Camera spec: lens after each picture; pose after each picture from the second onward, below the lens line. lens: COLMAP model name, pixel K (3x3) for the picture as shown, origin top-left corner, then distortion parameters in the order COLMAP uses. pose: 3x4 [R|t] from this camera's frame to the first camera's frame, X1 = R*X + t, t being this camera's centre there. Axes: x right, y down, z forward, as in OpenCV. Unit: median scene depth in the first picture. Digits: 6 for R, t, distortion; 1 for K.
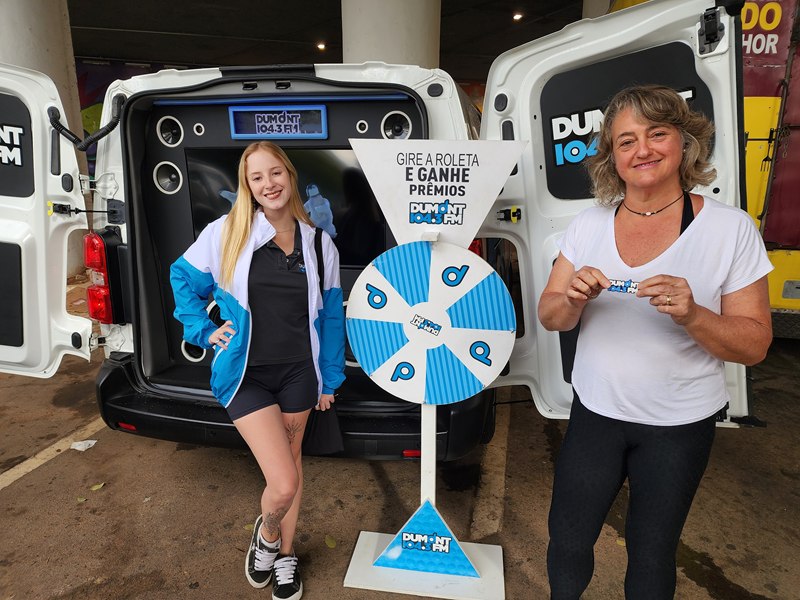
lens RADIAL K [[543.3, 0, 407.3], [0, 543.3, 309.8], [0, 0, 1]] dist [0.072575, -0.064664]
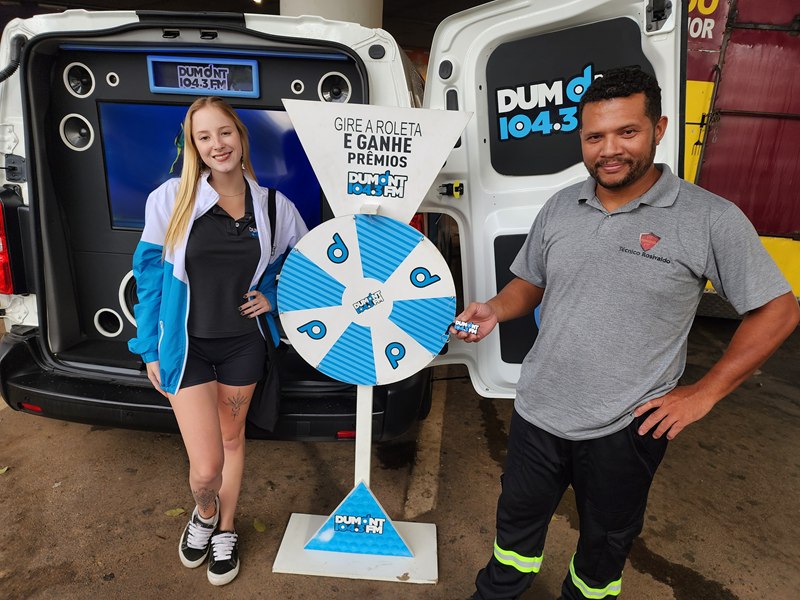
lens RADIAL K [[545.1, 0, 404.8], [0, 545.1, 306.3], [0, 0, 1]] dist [0.069532, -0.064260]
pose [[0.994026, 0.014450, 0.108179, 0.002683], [-0.019379, 0.998815, 0.044654, -0.008680], [-0.107405, -0.046484, 0.993128, 0.037894]]
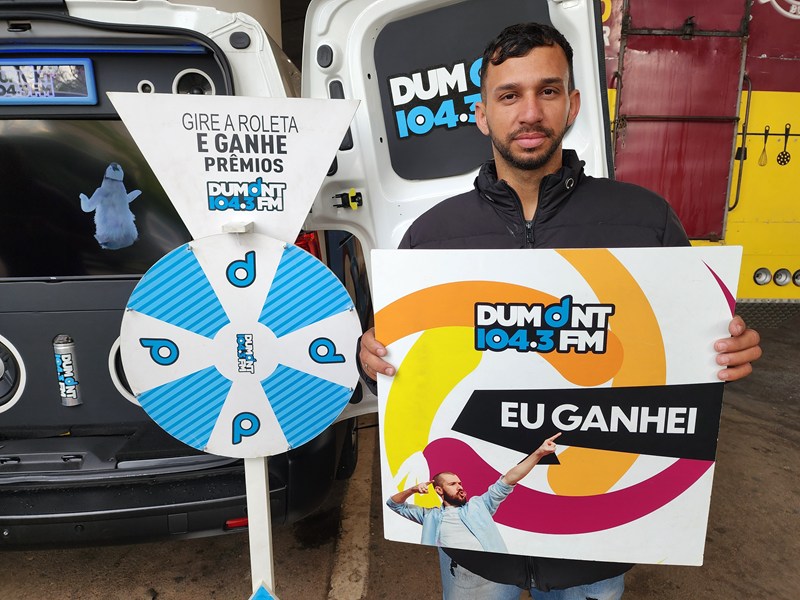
lens RADIAL K [[545.7, 0, 402.0], [0, 545.7, 293.7], [0, 0, 1]] dist [0.063636, -0.061018]
pose [[0.971671, -0.057781, 0.229164, 0.071267], [0.067644, 0.997081, -0.035414, -0.004818], [-0.226449, 0.049912, 0.972743, 0.209457]]
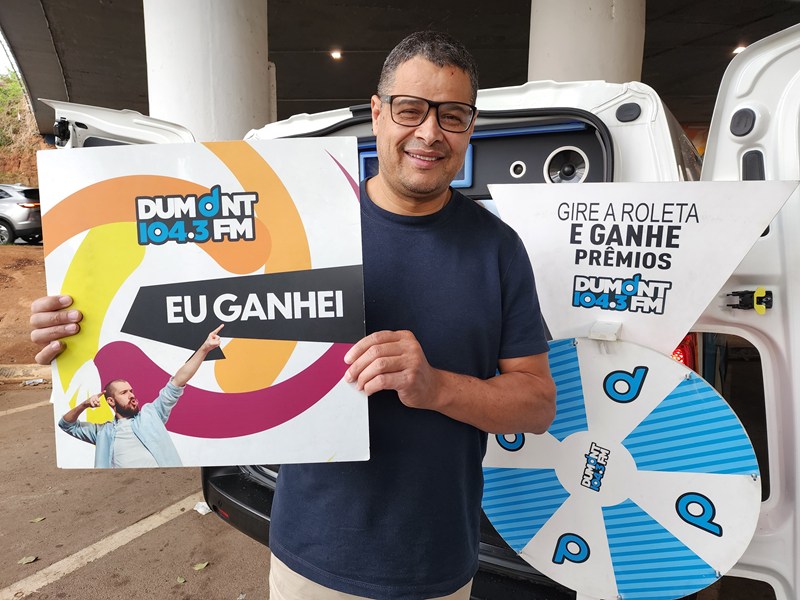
lens RADIAL K [[545.2, 0, 386.4], [0, 545.2, 308.6], [0, 0, 1]] dist [0.062184, -0.054898]
pose [[0.936189, 0.058781, -0.346547, 0.021122], [-0.089460, 0.993297, -0.073192, -0.079020], [0.339922, 0.099524, 0.935173, 0.272622]]
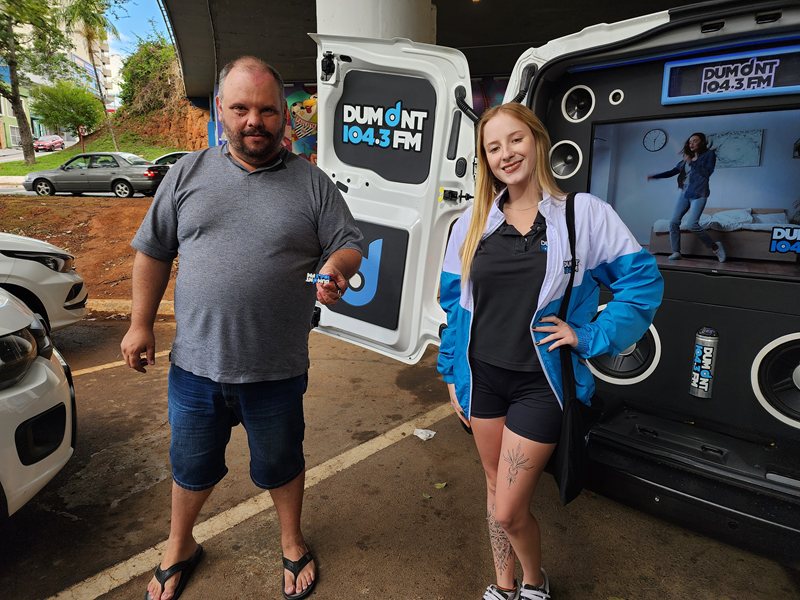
lens RADIAL K [[538.4, 0, 394.1], [0, 538.4, 304.8], [0, 0, 1]] dist [0.076252, -0.064589]
pose [[0.854379, 0.114315, -0.506921, -0.239239], [-0.122891, 0.992281, 0.016643, 0.003688], [0.504911, 0.048077, 0.861832, 0.170571]]
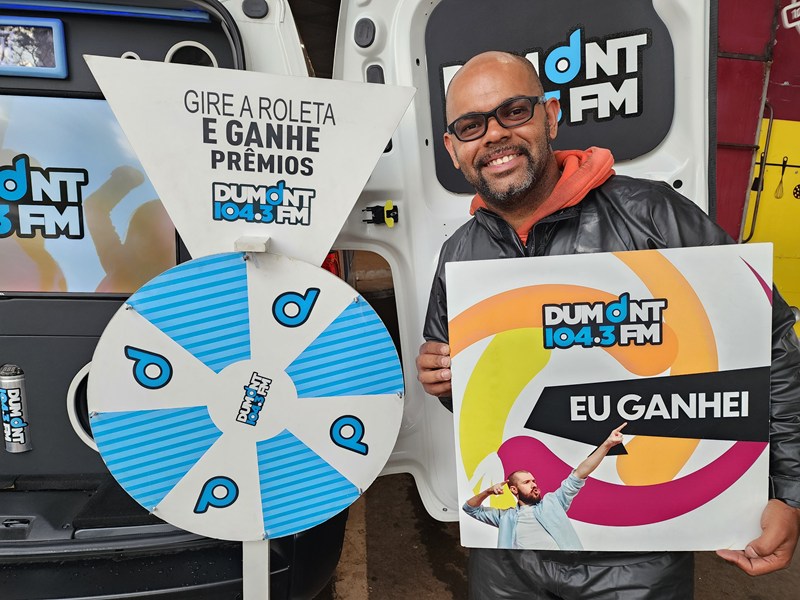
lens RADIAL K [[545.6, 0, 397.3], [0, 545.6, 308.3], [0, 0, 1]] dist [0.068418, -0.066030]
pose [[0.959261, -0.019245, 0.281866, 0.021632], [0.029819, 0.999001, -0.033273, -0.040315], [-0.280944, 0.040323, 0.958877, 0.368075]]
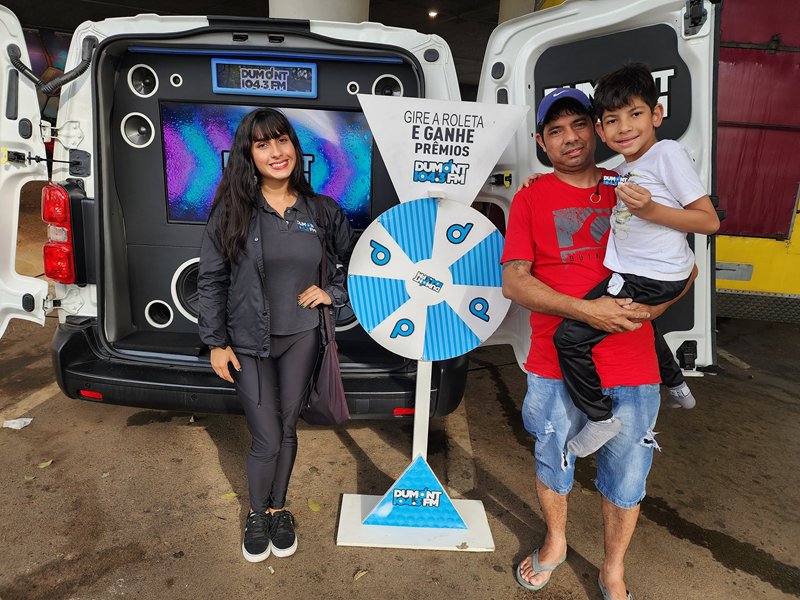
lens RADIAL K [[541.8, 0, 400.0], [0, 541.8, 300.0], [0, 0, 1]] dist [0.068973, -0.058961]
pose [[0.987377, 0.008004, 0.158182, -0.161203], [-0.007190, 0.999958, -0.005715, 0.061758], [-0.158222, 0.004506, 0.987393, -0.000349]]
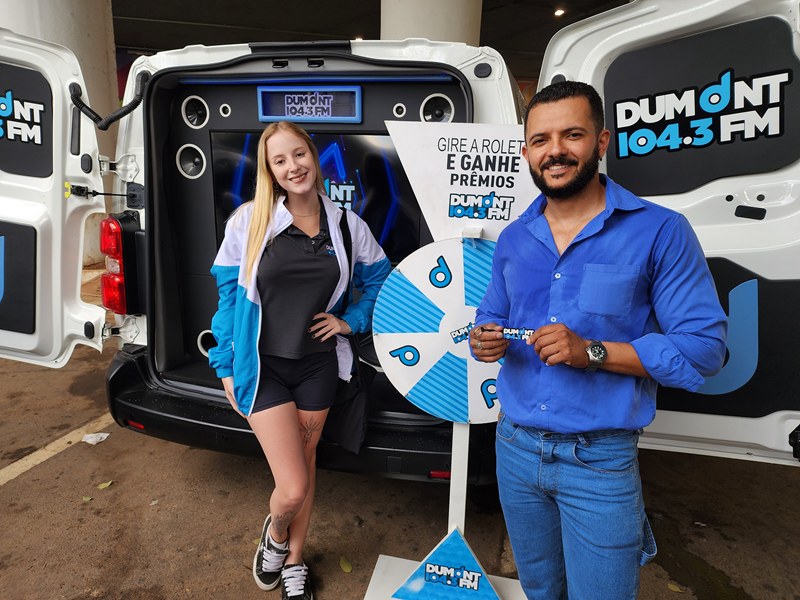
lens RADIAL K [[545.8, 0, 404.1], [0, 545.8, 297.2], [0, 0, 1]] dist [0.069050, -0.064454]
pose [[0.997724, 0.040318, -0.054041, -0.013608], [-0.041134, 0.999054, -0.014077, -0.011586], [0.053422, 0.016268, 0.998439, 0.096019]]
